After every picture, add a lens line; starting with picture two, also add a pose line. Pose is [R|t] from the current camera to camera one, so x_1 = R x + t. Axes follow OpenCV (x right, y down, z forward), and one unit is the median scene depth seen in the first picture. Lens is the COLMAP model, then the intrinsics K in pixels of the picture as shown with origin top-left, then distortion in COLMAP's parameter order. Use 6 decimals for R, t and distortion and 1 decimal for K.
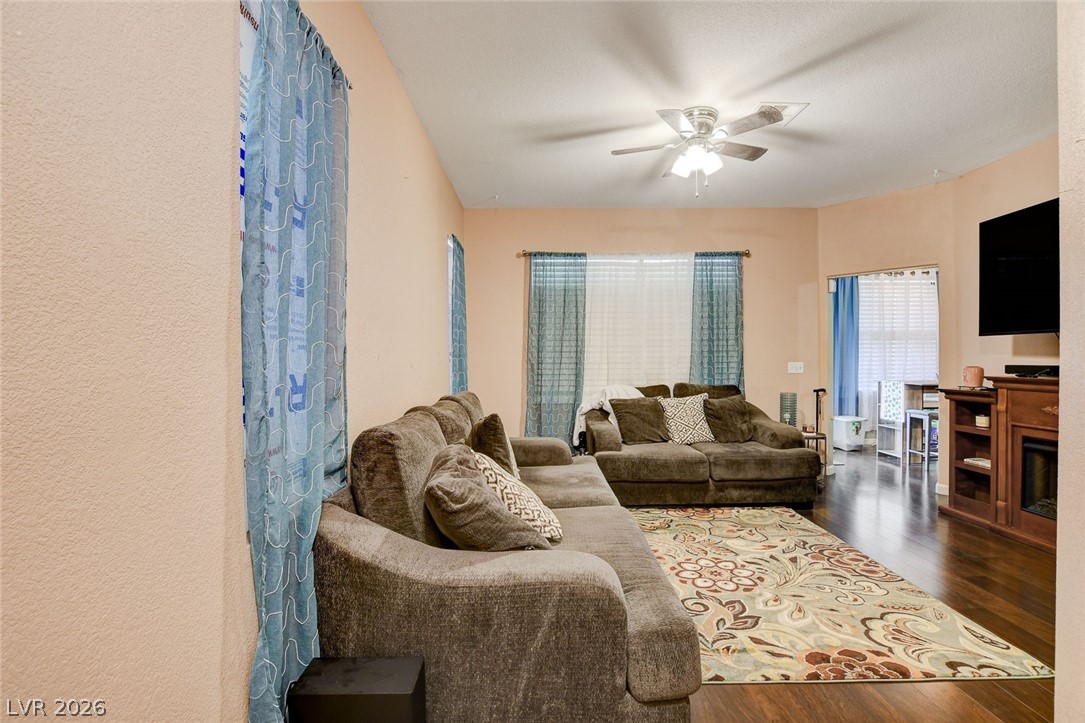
lens RADIAL K [[487.7, 0, 540.7], [0, 487.7, 360.9], [0, 0, 1]] dist [-0.029625, 0.002600]
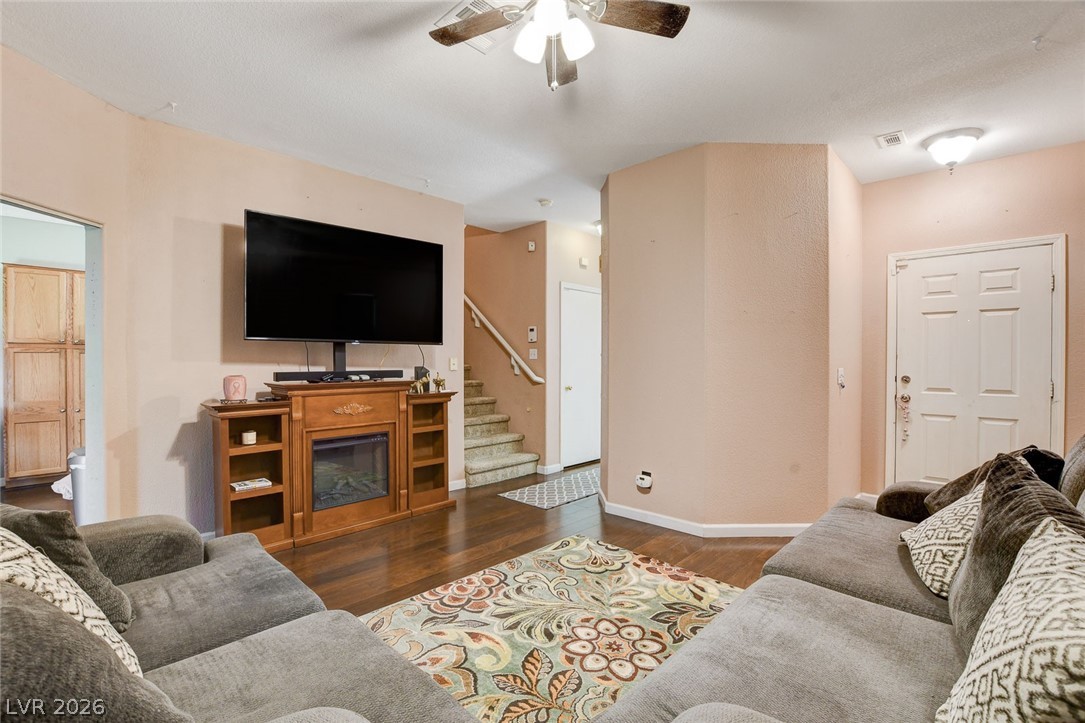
lens RADIAL K [[487.7, 0, 539.5], [0, 487.7, 366.4], [0, 0, 1]] dist [-0.029625, 0.002600]
pose [[-0.710954, 0.004177, 0.703226, -0.060682], [0.014113, 0.999866, 0.008330, -0.002622], [-0.703097, 0.015847, -0.710918, 1.154447]]
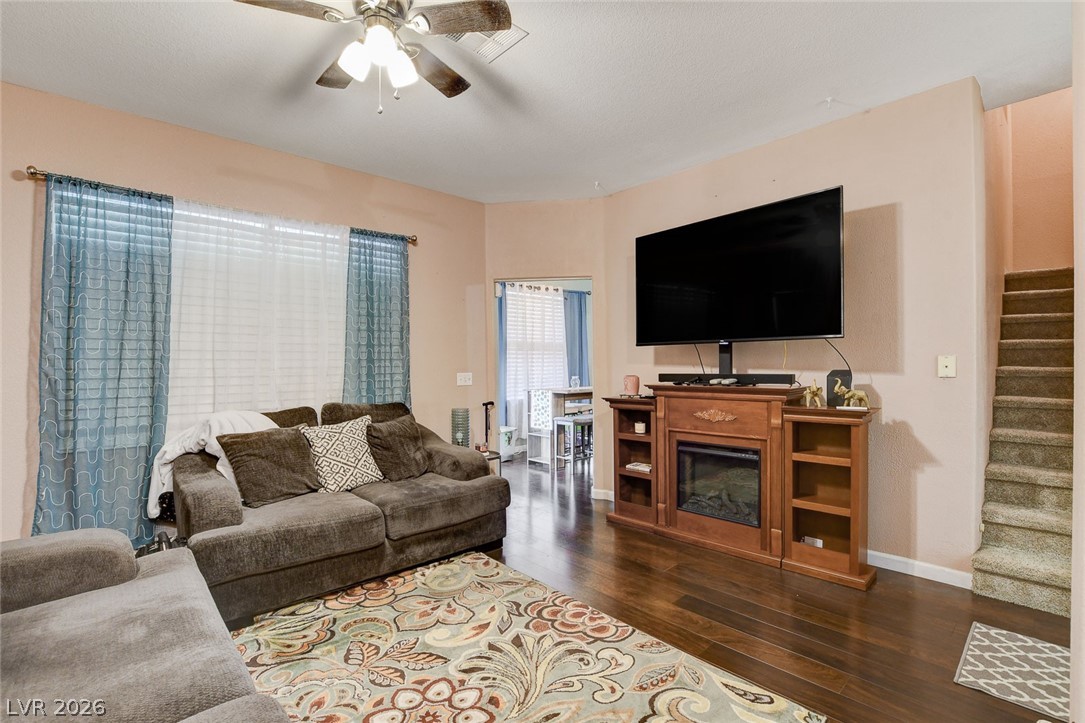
lens RADIAL K [[487.7, 0, 536.4], [0, 487.7, 370.3], [0, 0, 1]] dist [-0.029625, 0.002600]
pose [[0.746991, -0.006814, 0.664800, 0.044476], [0.008687, 0.999962, 0.000488, -0.001440], [-0.664778, 0.005411, 0.747022, 0.323945]]
